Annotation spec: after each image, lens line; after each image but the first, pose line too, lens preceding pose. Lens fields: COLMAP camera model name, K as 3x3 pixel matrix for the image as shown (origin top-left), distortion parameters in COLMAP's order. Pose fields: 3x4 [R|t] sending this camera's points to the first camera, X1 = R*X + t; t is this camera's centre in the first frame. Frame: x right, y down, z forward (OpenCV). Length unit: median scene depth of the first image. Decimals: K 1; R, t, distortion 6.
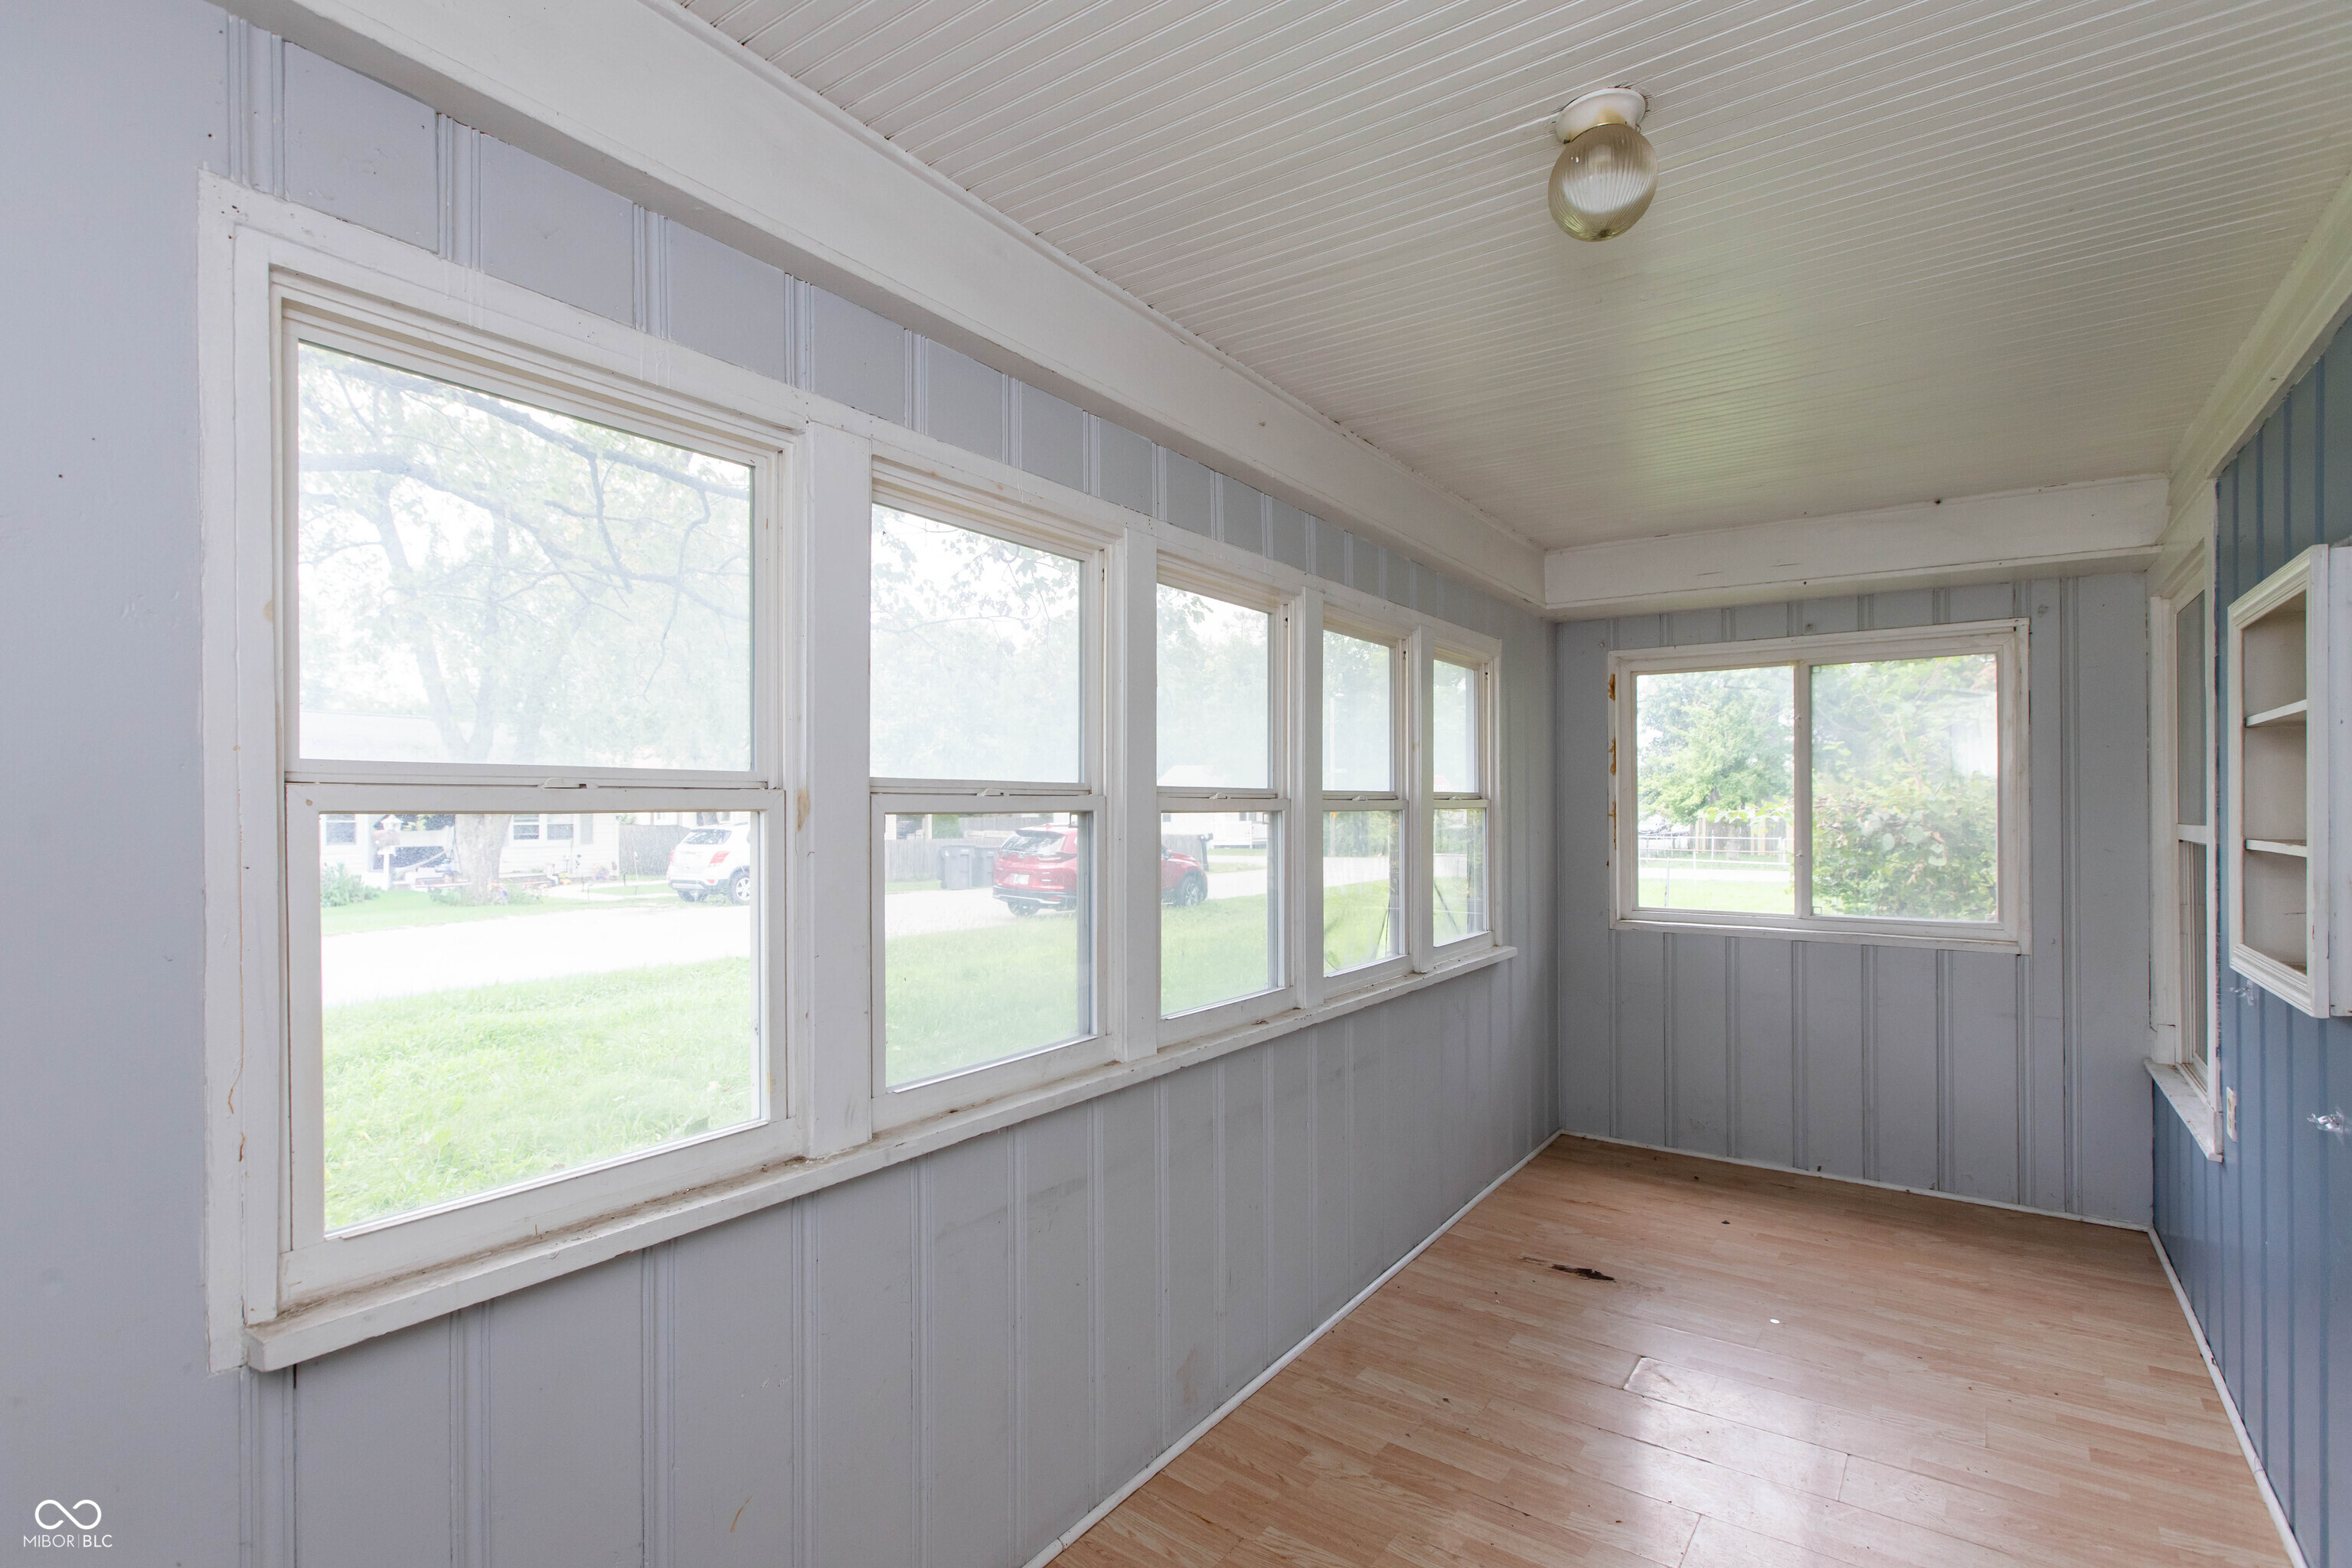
lens RADIAL K [[1132.8, 0, 1176.0], [0, 1132.8, 784.0], [0, 0, 1]] dist [-0.000768, 0.000874]
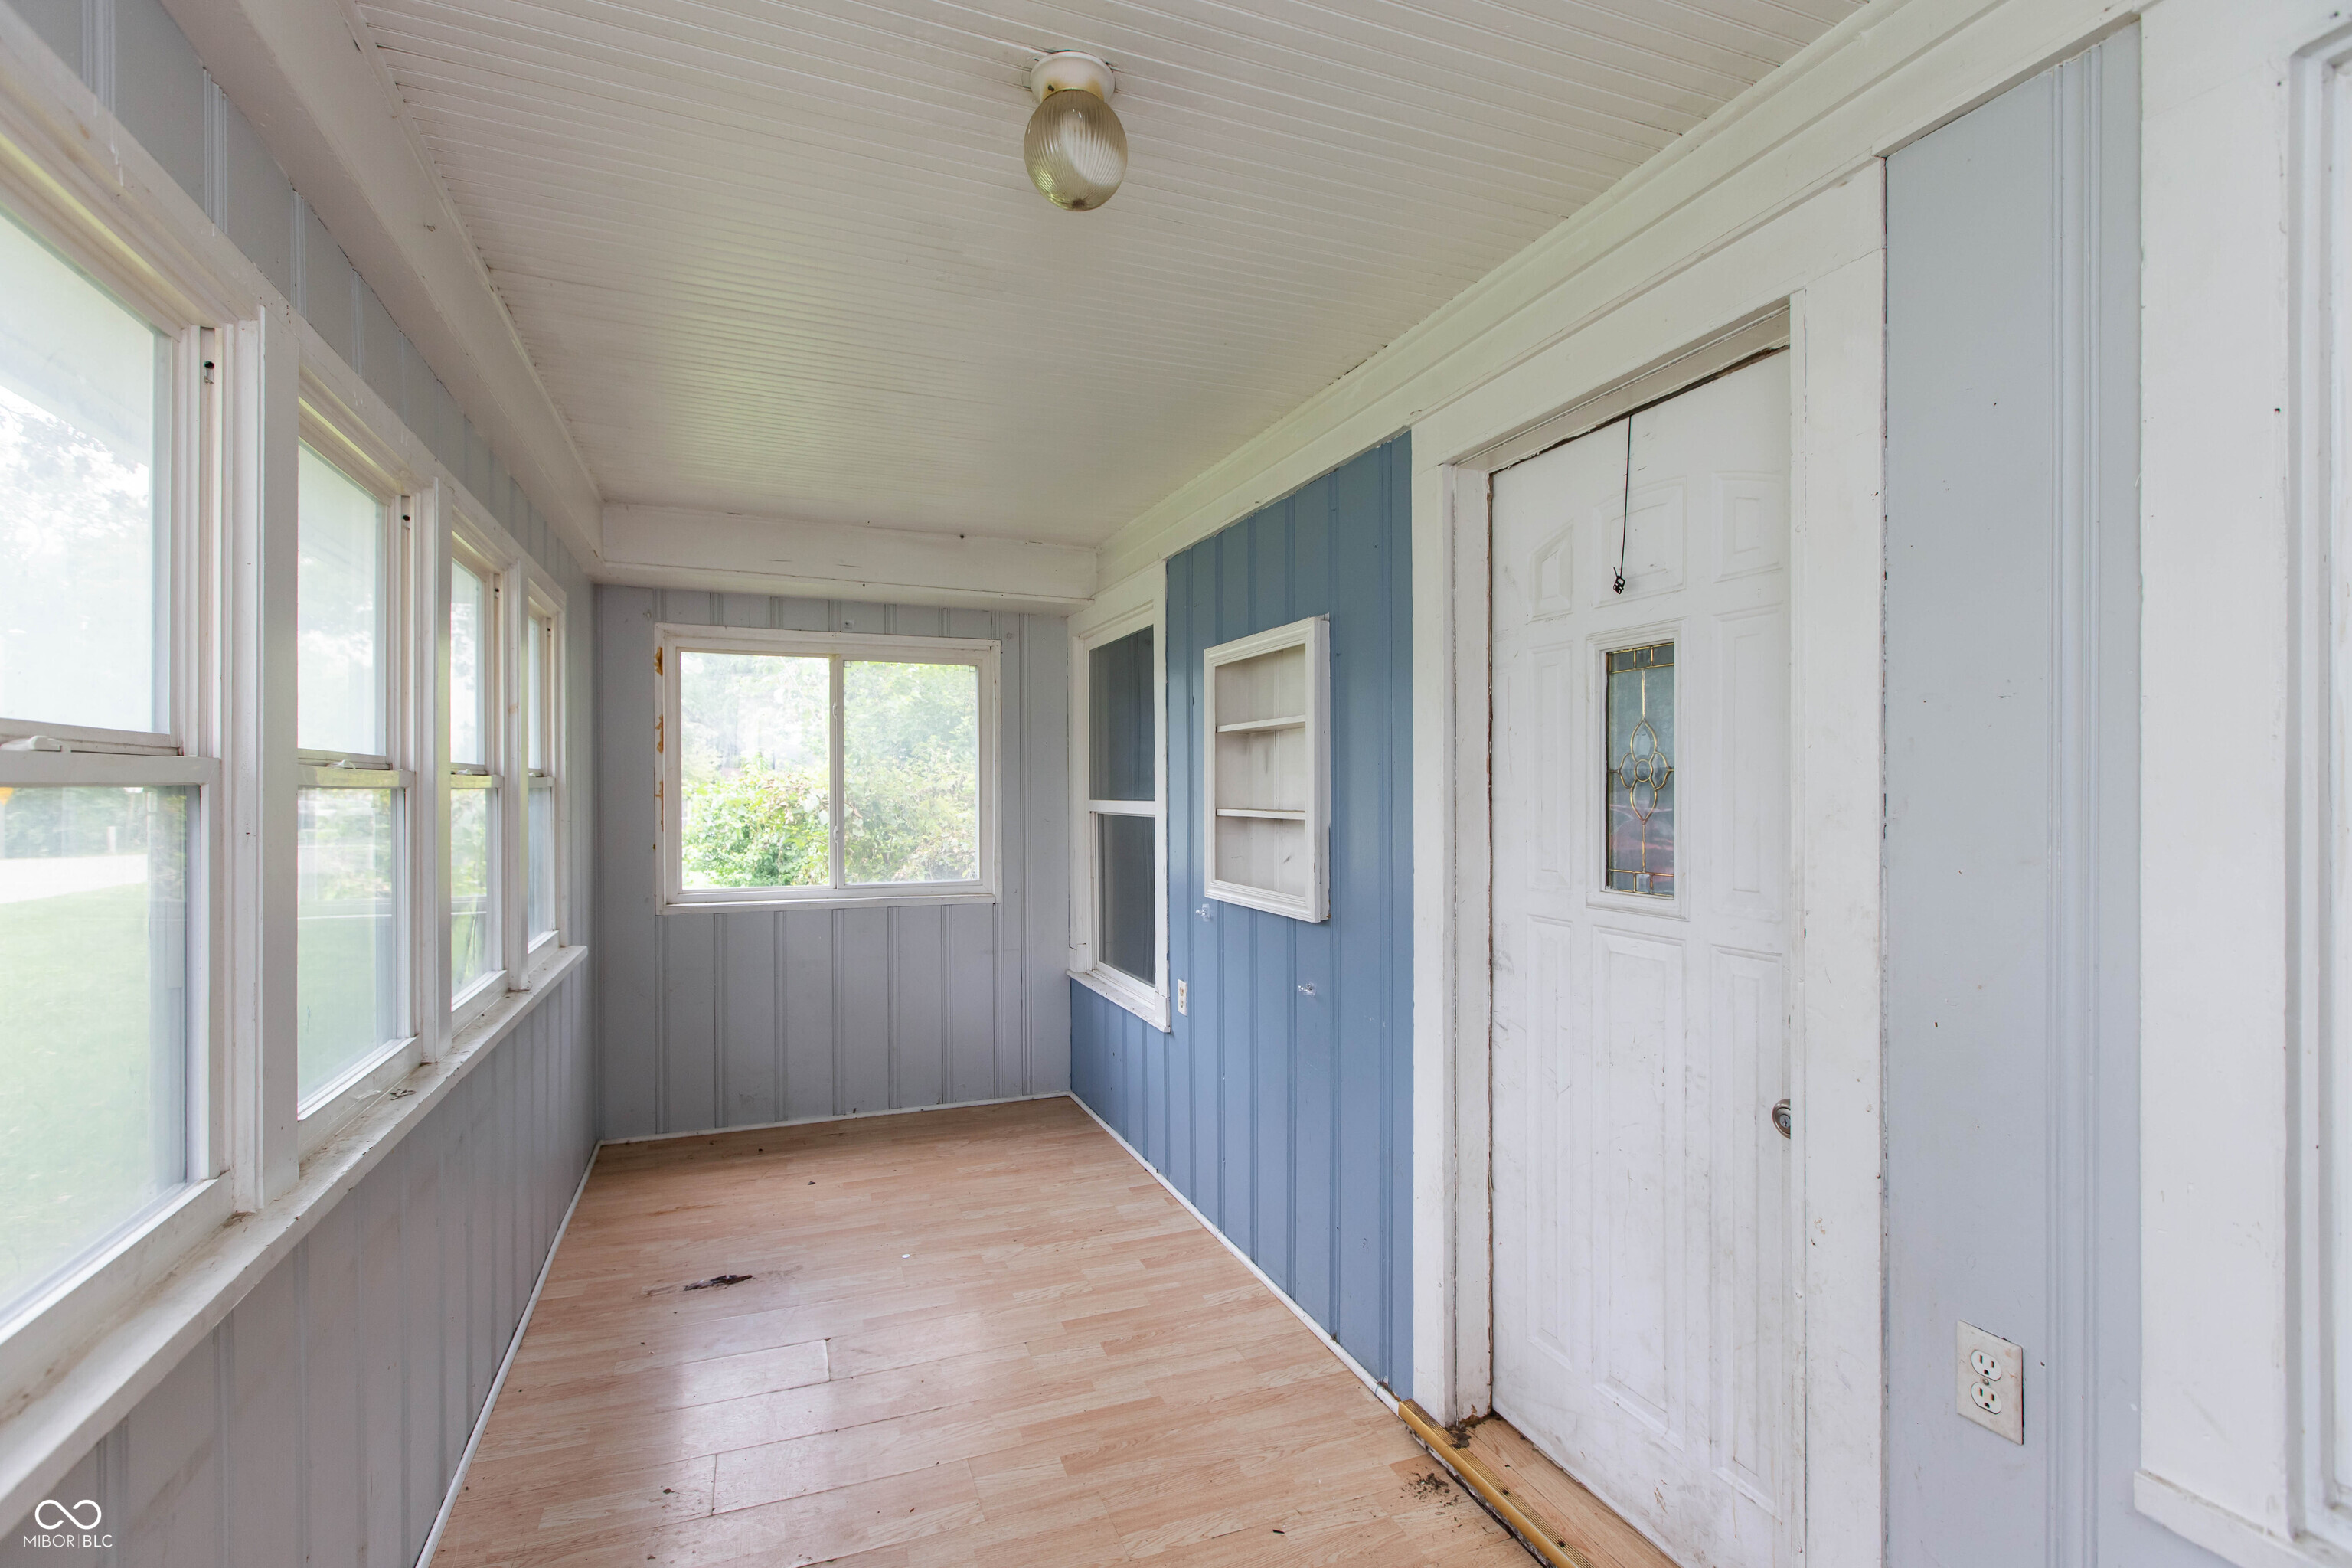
lens RADIAL K [[1062.0, 0, 1176.0], [0, 1062.0, 784.0], [0, 0, 1]] dist [0.020657, 0.000258]
pose [[0.548569, 0.007356, 0.836073, -0.159111], [-0.019538, 0.999801, 0.004023, 0.007200], [-0.835877, -0.018542, 0.548603, 0.183010]]
